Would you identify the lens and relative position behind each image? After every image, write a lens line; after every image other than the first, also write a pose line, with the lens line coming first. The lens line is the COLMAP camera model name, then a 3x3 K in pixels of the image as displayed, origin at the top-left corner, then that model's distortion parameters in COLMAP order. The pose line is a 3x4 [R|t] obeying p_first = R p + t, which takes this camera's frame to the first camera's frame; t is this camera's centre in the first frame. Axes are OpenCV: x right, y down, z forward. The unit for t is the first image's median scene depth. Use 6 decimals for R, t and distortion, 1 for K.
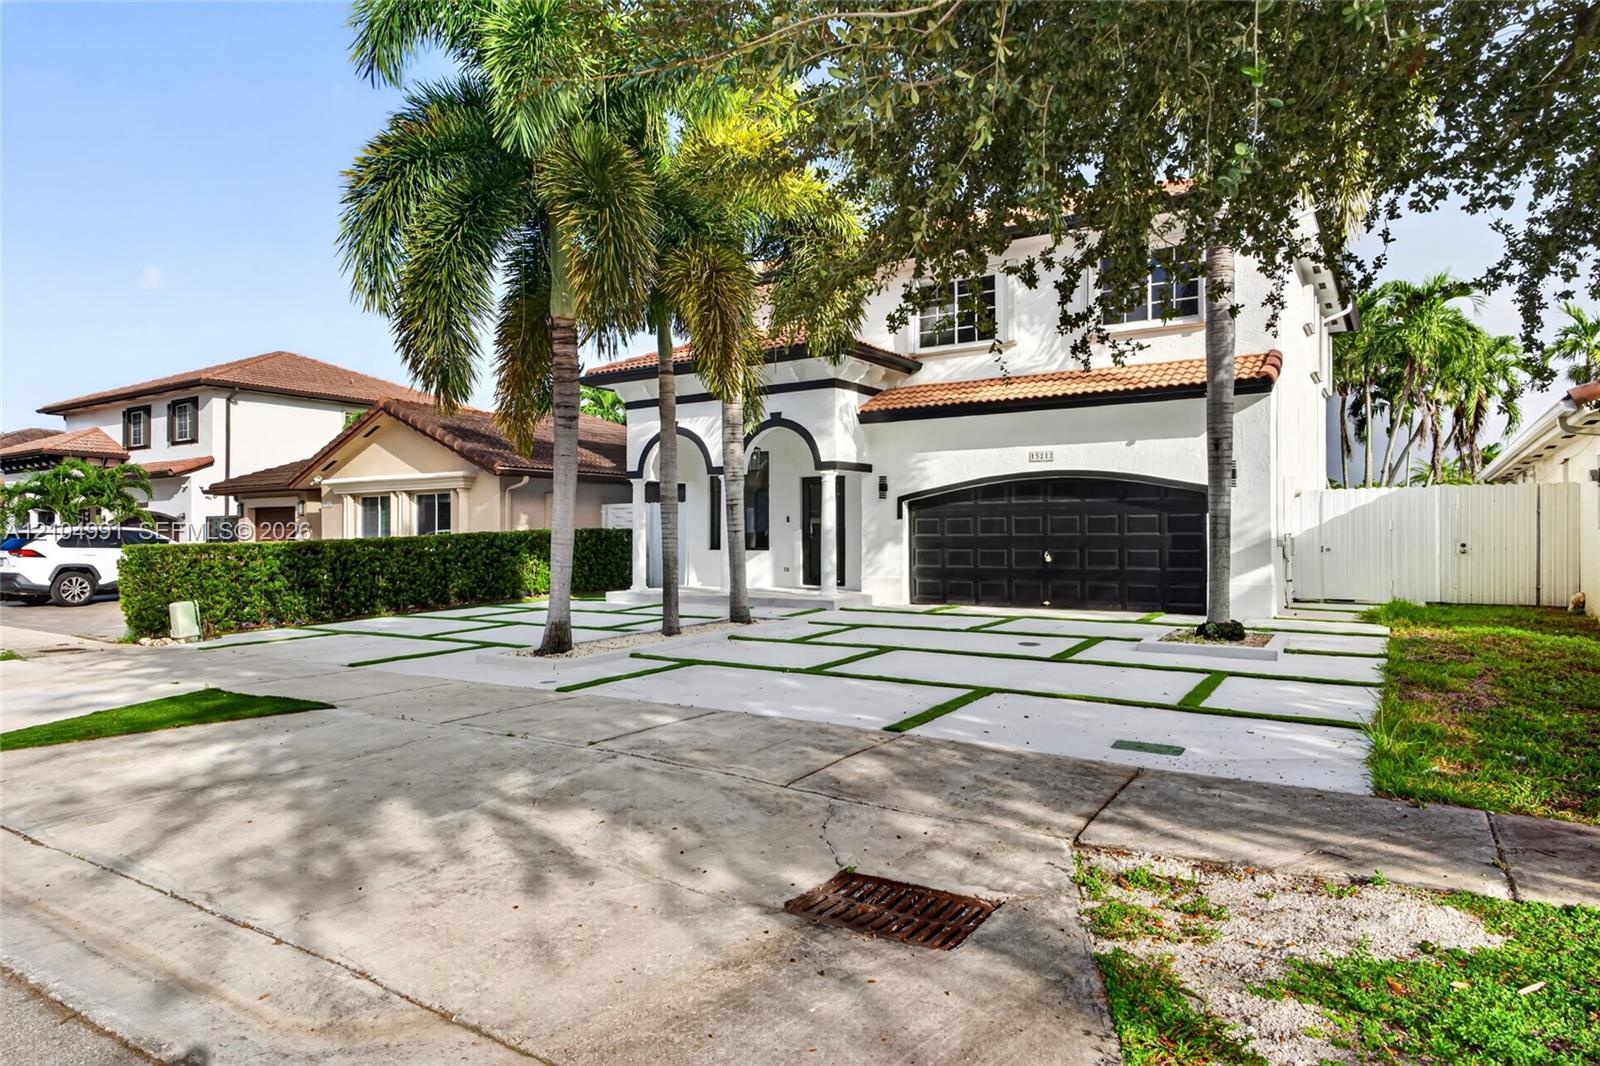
lens RADIAL K [[928.0, 0, 800.0], [0, 928.0, 533.0], [0, 0, 1]] dist [0.000058, -0.000271]
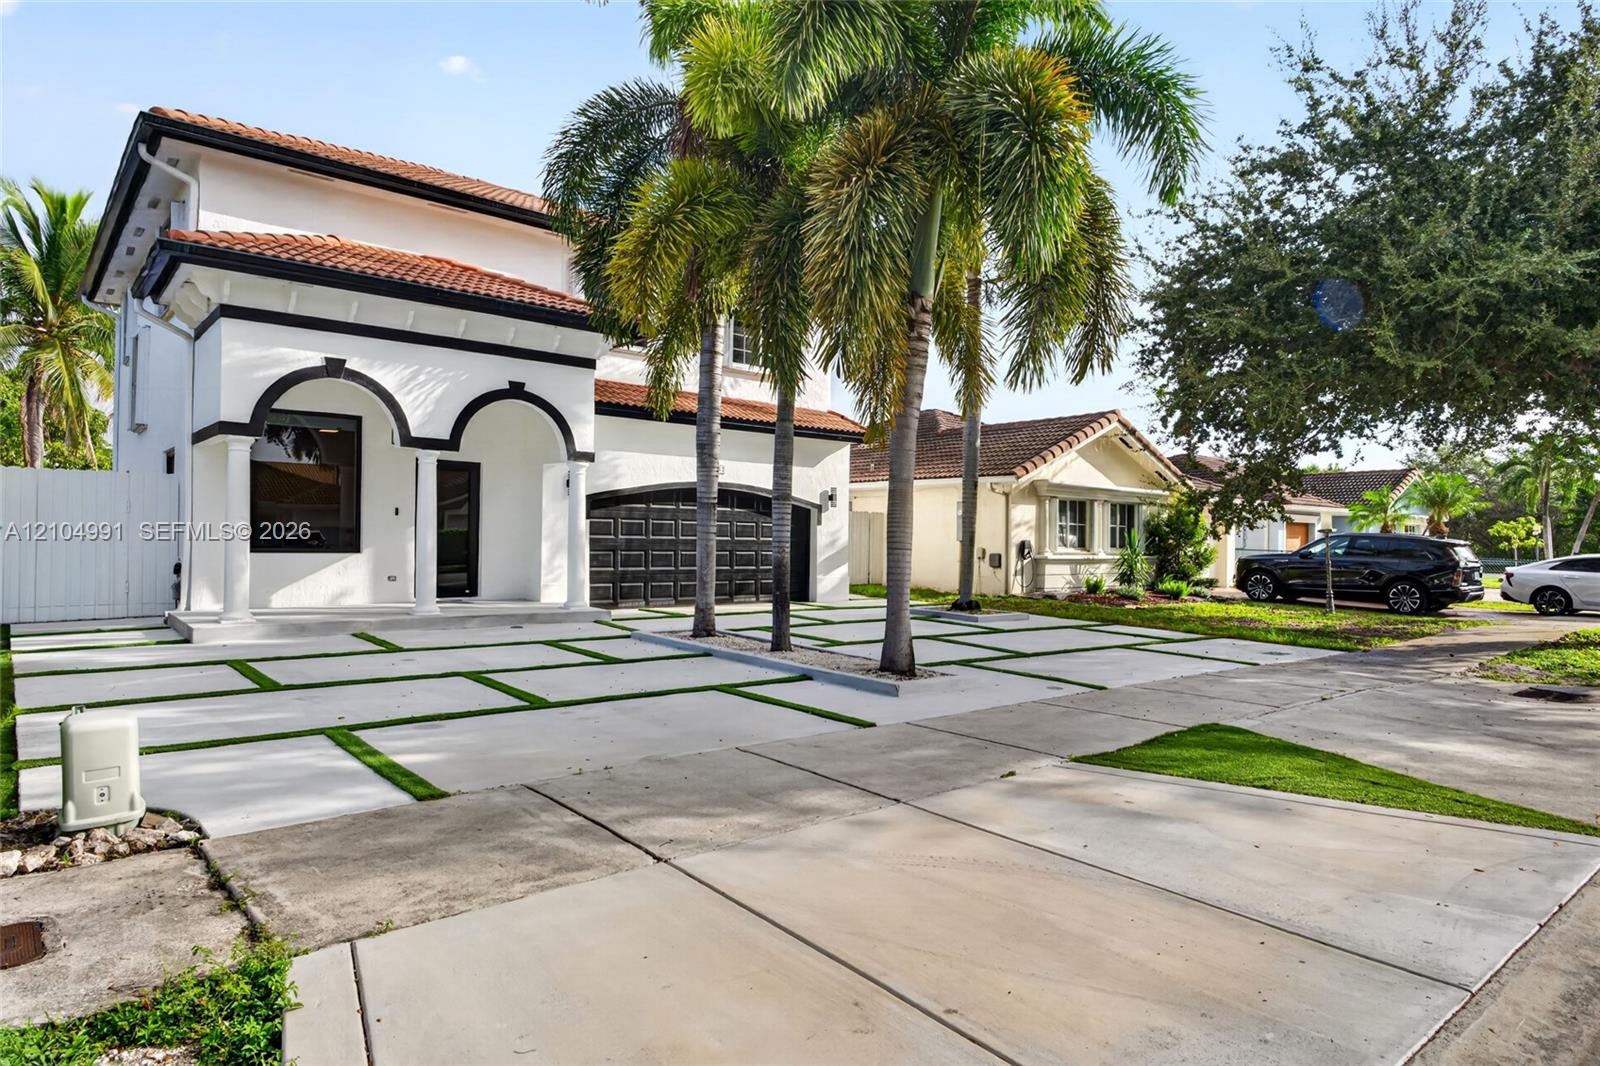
lens RADIAL K [[928.0, 0, 800.0], [0, 928.0, 533.0], [0, 0, 1]] dist [0.000058, -0.000271]
pose [[0.281766, 0.010204, 0.959429, -0.727675], [-0.023032, 0.999727, -0.003869, -0.002895], [-0.959207, -0.021007, 0.281924, 0.545667]]
